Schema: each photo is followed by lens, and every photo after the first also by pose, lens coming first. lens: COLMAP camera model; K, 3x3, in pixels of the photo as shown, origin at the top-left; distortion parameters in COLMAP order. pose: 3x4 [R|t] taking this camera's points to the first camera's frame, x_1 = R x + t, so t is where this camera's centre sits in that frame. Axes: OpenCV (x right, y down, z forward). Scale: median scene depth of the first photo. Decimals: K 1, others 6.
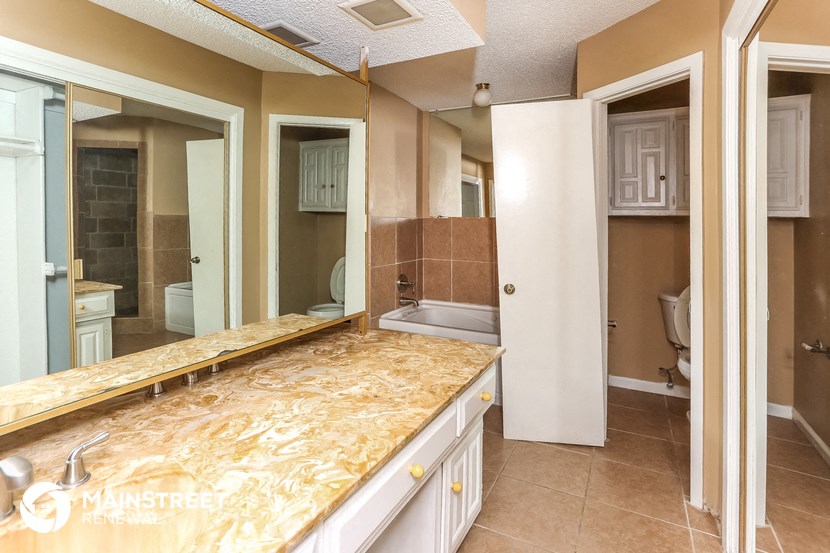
lens RADIAL K [[424.6, 0, 415.2], [0, 424.6, 281.7], [0, 0, 1]] dist [-0.056363, 0.050809]
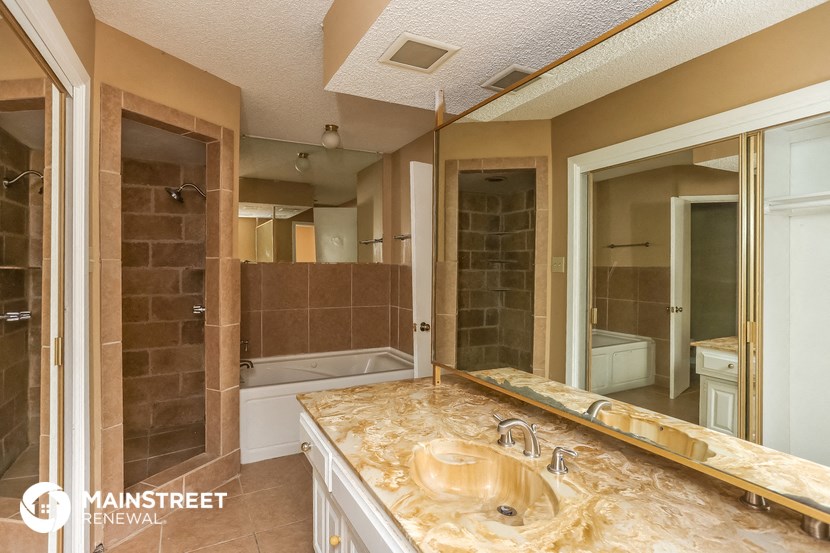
lens RADIAL K [[424.6, 0, 415.2], [0, 424.6, 281.7], [0, 0, 1]] dist [-0.056363, 0.050809]
pose [[0.571372, -0.022564, 0.820381, -0.746508], [0.103514, 0.993620, -0.044766, -0.059340], [-0.814137, 0.110499, 0.570062, 0.340432]]
